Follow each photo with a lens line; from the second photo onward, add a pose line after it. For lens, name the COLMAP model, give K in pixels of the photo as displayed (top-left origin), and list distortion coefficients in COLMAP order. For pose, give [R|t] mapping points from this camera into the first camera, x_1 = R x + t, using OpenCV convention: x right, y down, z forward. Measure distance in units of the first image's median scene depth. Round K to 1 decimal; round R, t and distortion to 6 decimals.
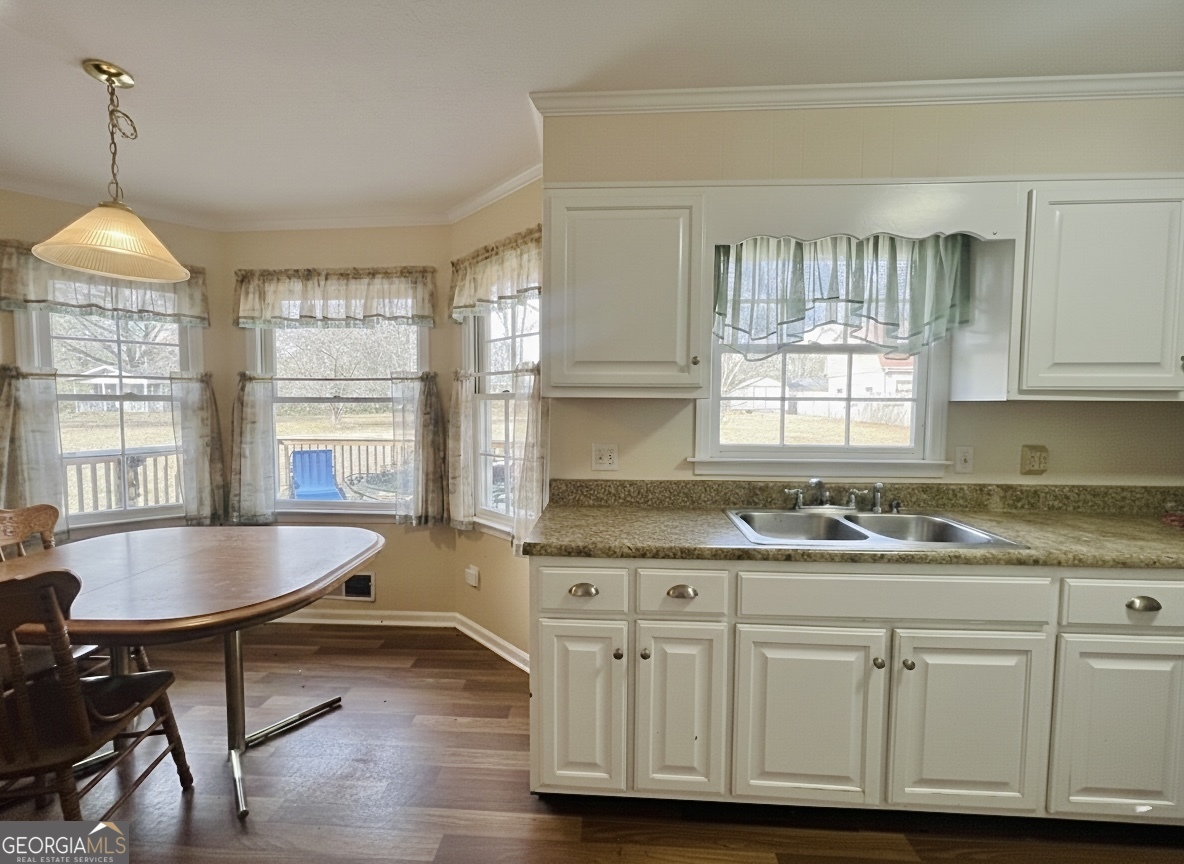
lens RADIAL K [[475.3, 0, 585.0], [0, 475.3, 434.2], [0, 0, 1]] dist [-0.000183, 0.000521]
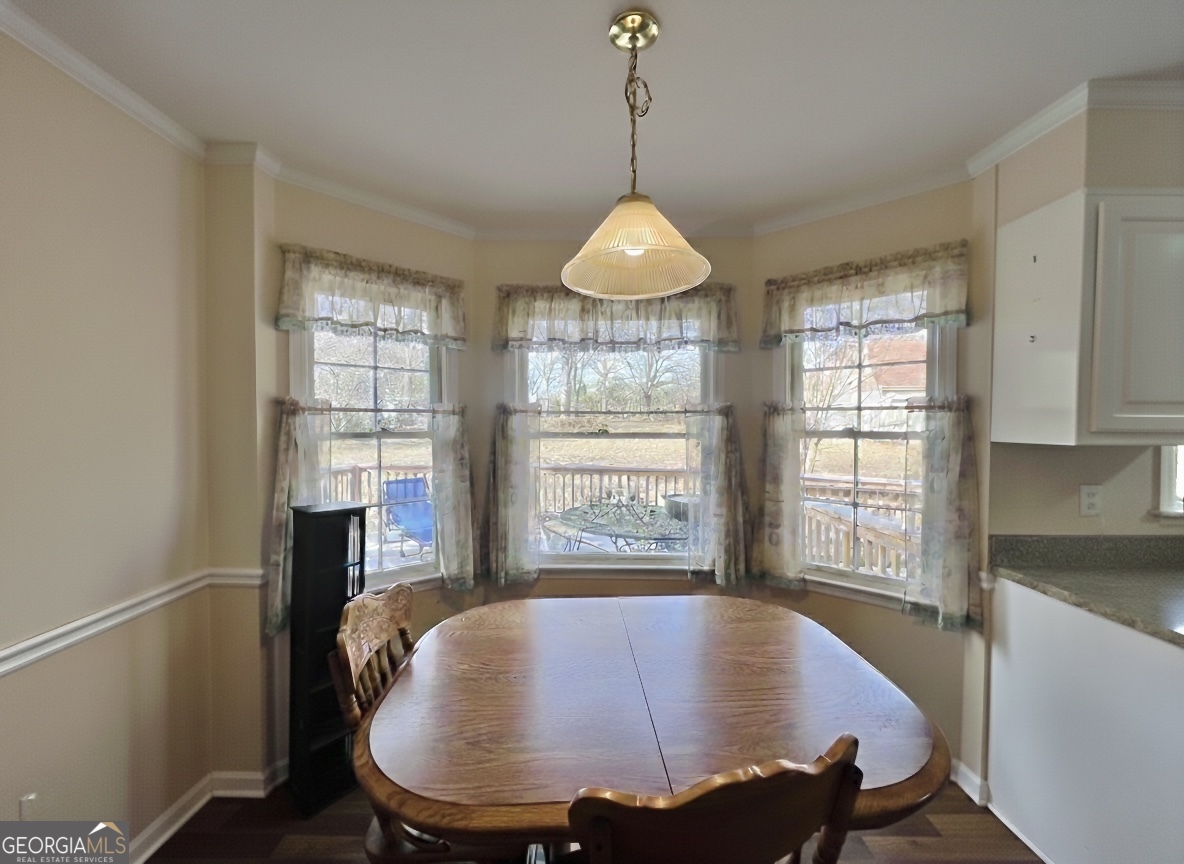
lens RADIAL K [[475.3, 0, 591.9], [0, 475.3, 426.6], [0, 0, 1]] dist [-0.000183, 0.000521]
pose [[0.998682, -0.000958, 0.051315, -0.627201], [0.003573, 0.998698, -0.050879, -0.044509], [-0.051200, 0.050995, 0.997386, 0.145524]]
